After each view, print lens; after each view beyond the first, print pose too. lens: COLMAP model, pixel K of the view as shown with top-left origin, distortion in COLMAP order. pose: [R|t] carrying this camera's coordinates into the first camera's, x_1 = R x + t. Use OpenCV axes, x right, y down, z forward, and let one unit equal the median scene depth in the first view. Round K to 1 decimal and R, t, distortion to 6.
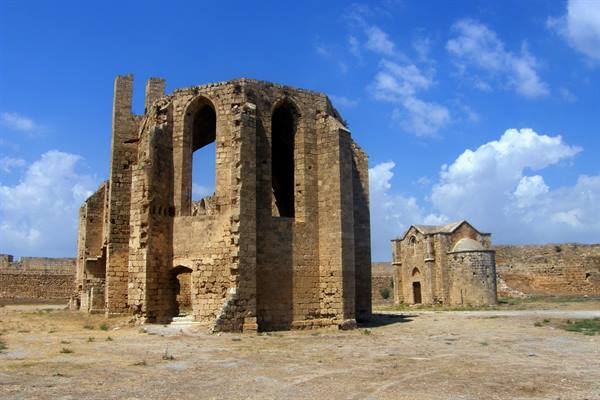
lens RADIAL K [[505.2, 0, 300.0], [0, 505.2, 200.0], [0, 0, 1]] dist [-0.145238, 0.000378]
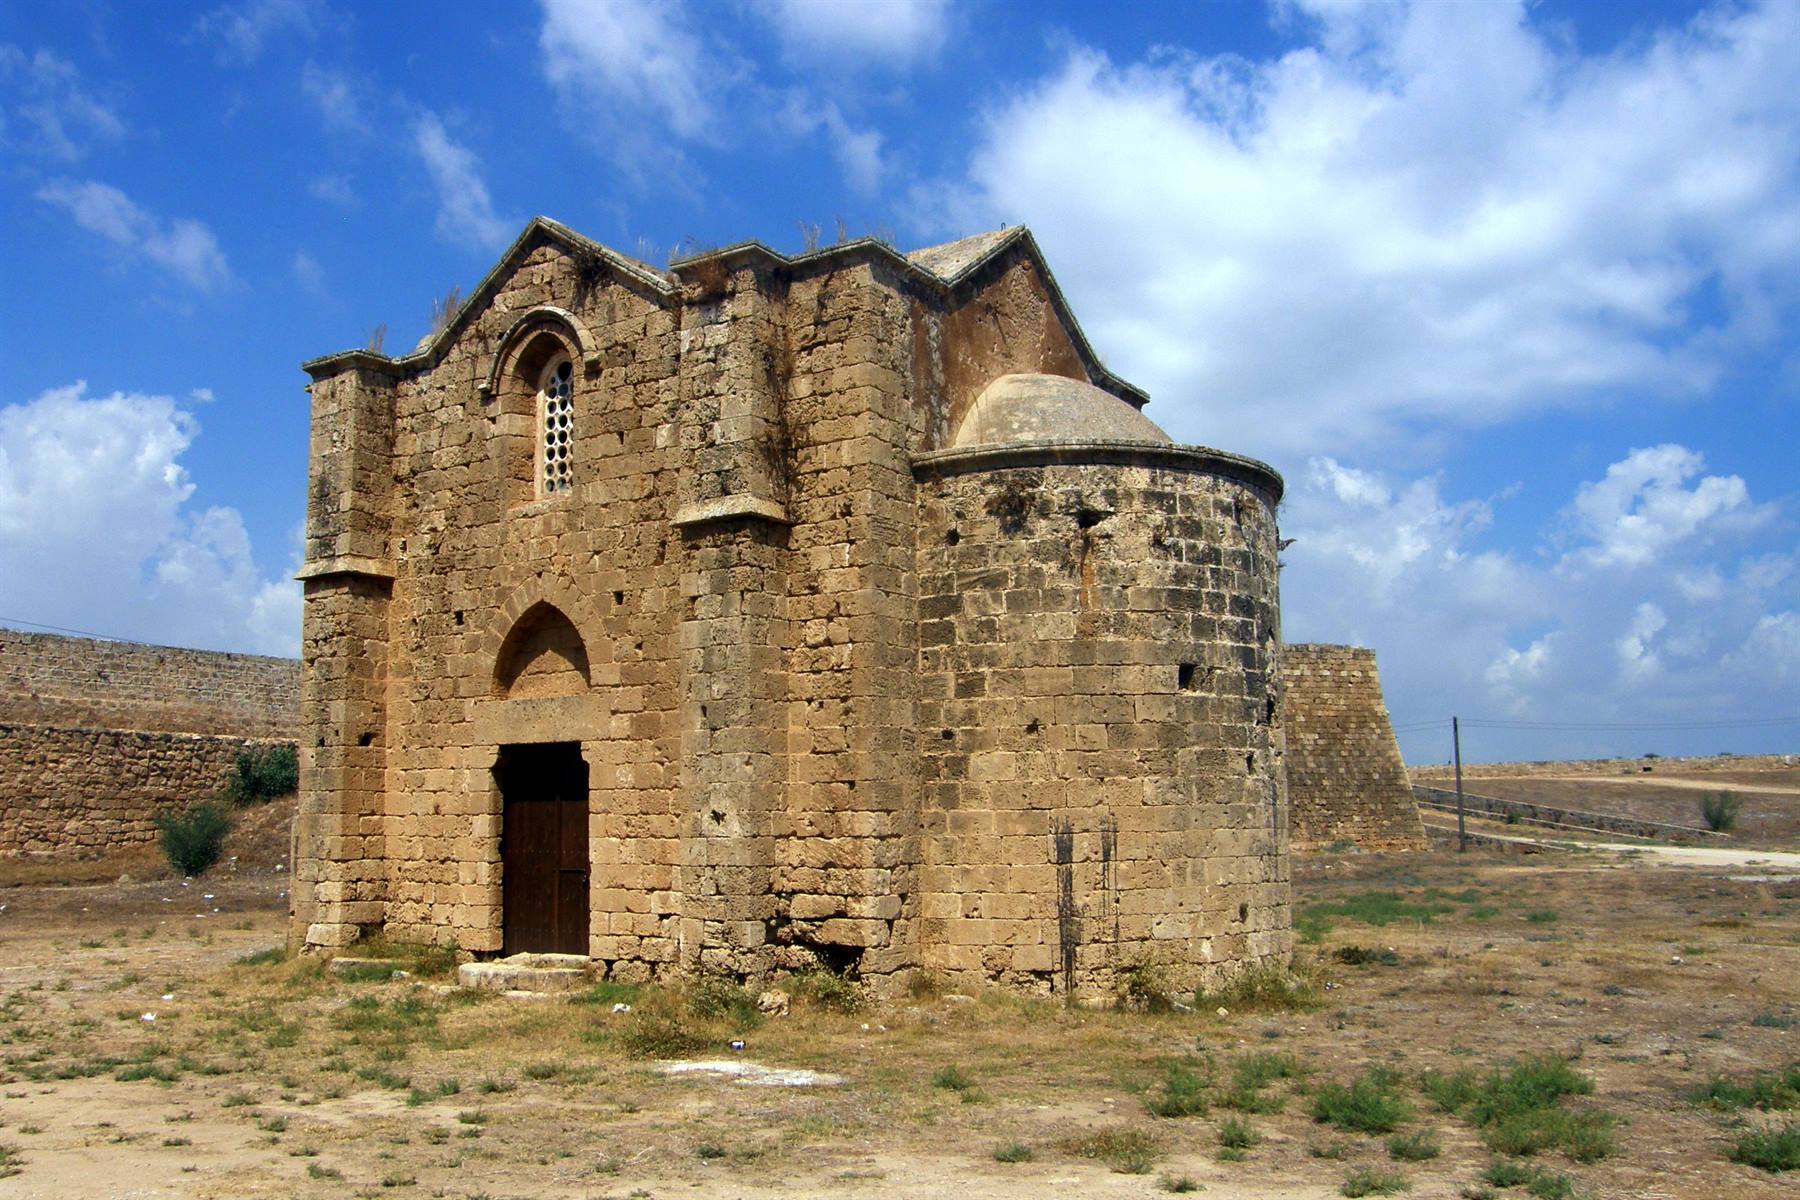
lens RADIAL K [[1515.6, 0, 900.0], [0, 1515.6, 600.0], [0, 0, 1]] dist [-0.145238, 0.000378]
pose [[0.812703, 0.091189, 0.575498, 0.116205], [-0.108494, 0.994088, -0.004303, 0.133313], [-0.572488, -0.058941, 0.817792, 0.735943]]
